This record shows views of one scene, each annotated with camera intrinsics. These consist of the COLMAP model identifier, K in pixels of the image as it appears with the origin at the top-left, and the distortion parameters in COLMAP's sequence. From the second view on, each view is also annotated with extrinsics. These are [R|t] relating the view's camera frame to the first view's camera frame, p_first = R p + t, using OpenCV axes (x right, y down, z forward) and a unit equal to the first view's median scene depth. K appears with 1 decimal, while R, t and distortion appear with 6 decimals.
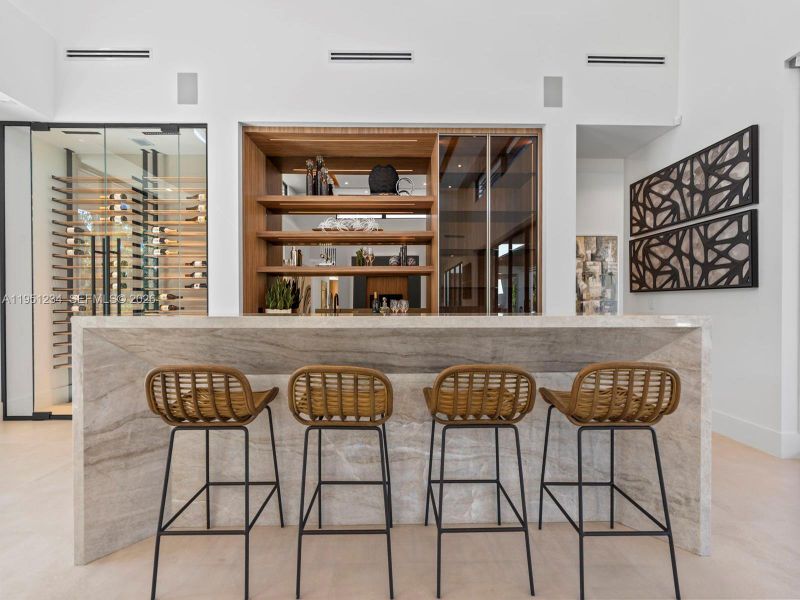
lens RADIAL K [[323.2, 0, 399.6], [0, 323.2, 302.5], [0, 0, 1]] dist [-0.000453, -0.000594]
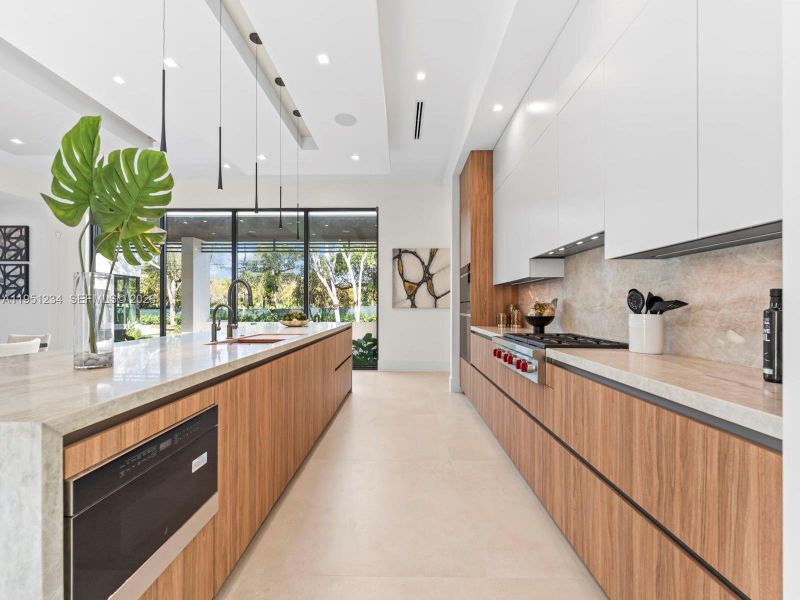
lens RADIAL K [[323.2, 0, 398.9], [0, 323.2, 302.8], [0, 0, 1]] dist [-0.000453, -0.000594]
pose [[0.027140, 0.006831, 0.999608, -0.974290], [0.001712, 0.999975, -0.006880, -0.003449], [-0.999630, 0.001898, 0.027127, -1.508109]]
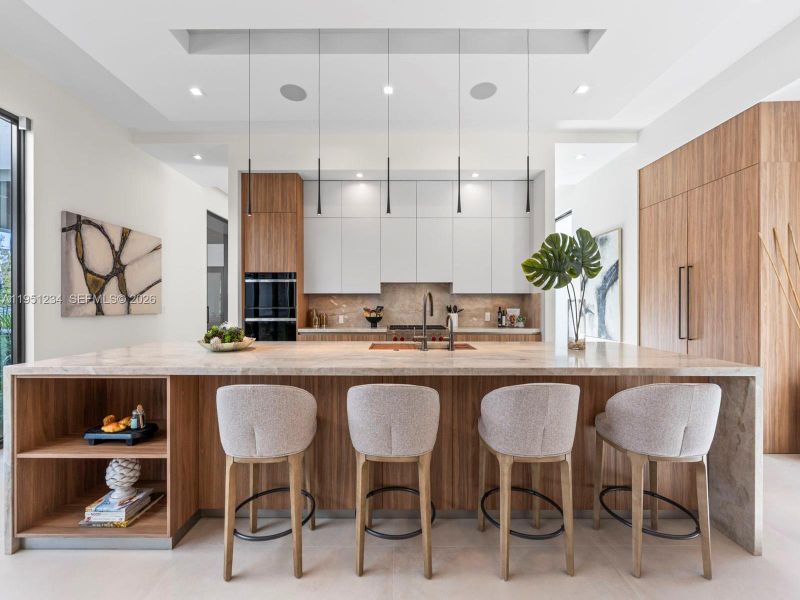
lens RADIAL K [[323.2, 0, 397.3], [0, 323.2, 303.3], [0, 0, 1]] dist [-0.000453, -0.000594]
pose [[-0.999844, -0.002696, 0.017440, 0.723186], [-0.002738, 0.999993, -0.002413, -0.062929], [-0.017433, -0.002461, -0.999845, 0.952357]]
